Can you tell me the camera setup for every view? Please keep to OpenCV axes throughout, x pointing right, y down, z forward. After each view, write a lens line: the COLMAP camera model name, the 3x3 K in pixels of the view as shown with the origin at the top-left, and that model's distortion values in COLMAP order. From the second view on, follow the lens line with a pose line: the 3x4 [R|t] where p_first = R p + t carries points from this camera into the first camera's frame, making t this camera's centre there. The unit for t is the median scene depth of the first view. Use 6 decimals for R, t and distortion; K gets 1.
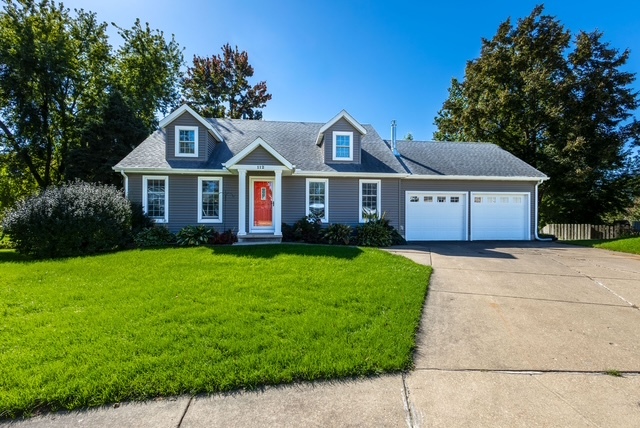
lens RADIAL K [[292.0, 0, 320.1], [0, 292.0, 193.5], [0, 0, 1]] dist [0.002902, -0.000580]
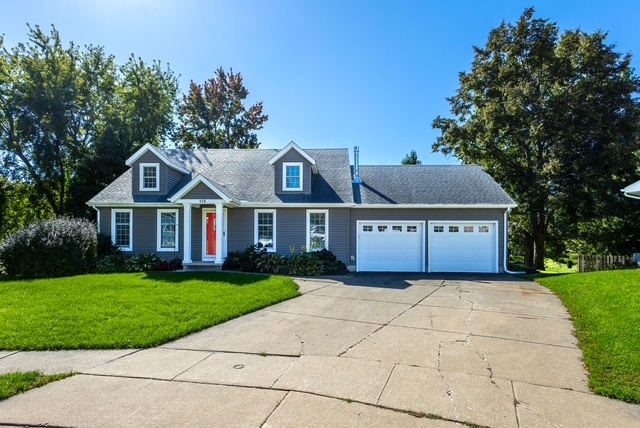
lens RADIAL K [[347.4, 0, 320.0], [0, 347.4, 214.0], [0, 0, 1]] dist [0.001414, 0.002394]
pose [[0.986463, -0.008677, -0.163755, 0.366368], [0.008355, 0.999962, -0.002652, -0.028499], [0.163771, 0.001248, 0.986498, -0.174447]]
